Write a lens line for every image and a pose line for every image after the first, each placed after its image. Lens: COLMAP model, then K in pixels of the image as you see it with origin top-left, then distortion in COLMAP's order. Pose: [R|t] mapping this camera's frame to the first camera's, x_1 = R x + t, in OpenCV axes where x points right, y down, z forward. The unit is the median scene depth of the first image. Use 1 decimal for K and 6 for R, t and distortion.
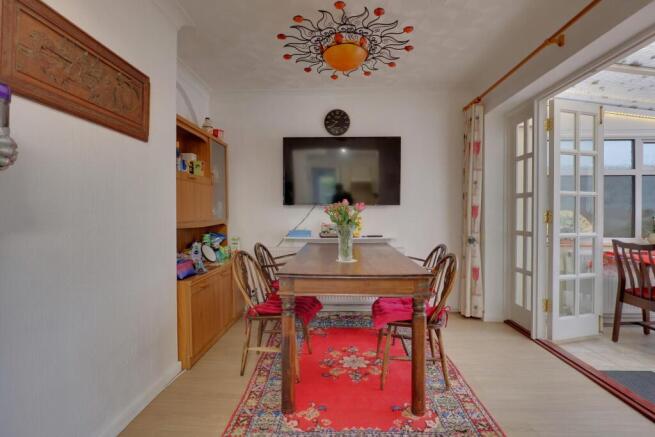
lens RADIAL K [[300.6, 0, 327.4], [0, 300.6, 217.0], [0, 0, 1]] dist [-0.003987, -0.000617]
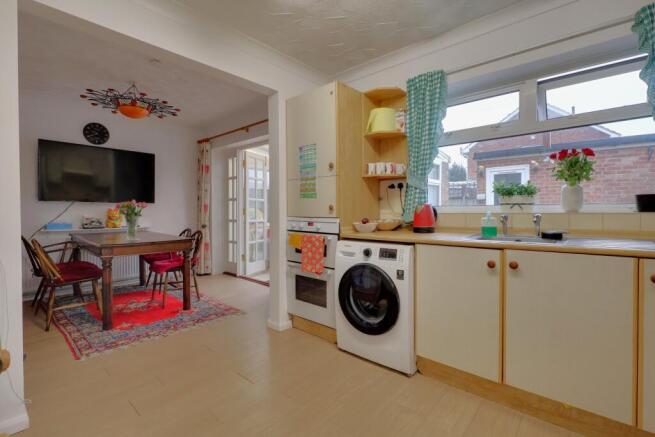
lens RADIAL K [[300.6, 0, 327.4], [0, 300.6, 217.0], [0, 0, 1]] dist [-0.003987, -0.000617]
pose [[0.631803, -0.013927, 0.775004, -0.379139], [0.004773, 0.999890, 0.014077, 0.009872], [-0.775115, -0.005194, 0.631799, -0.573653]]
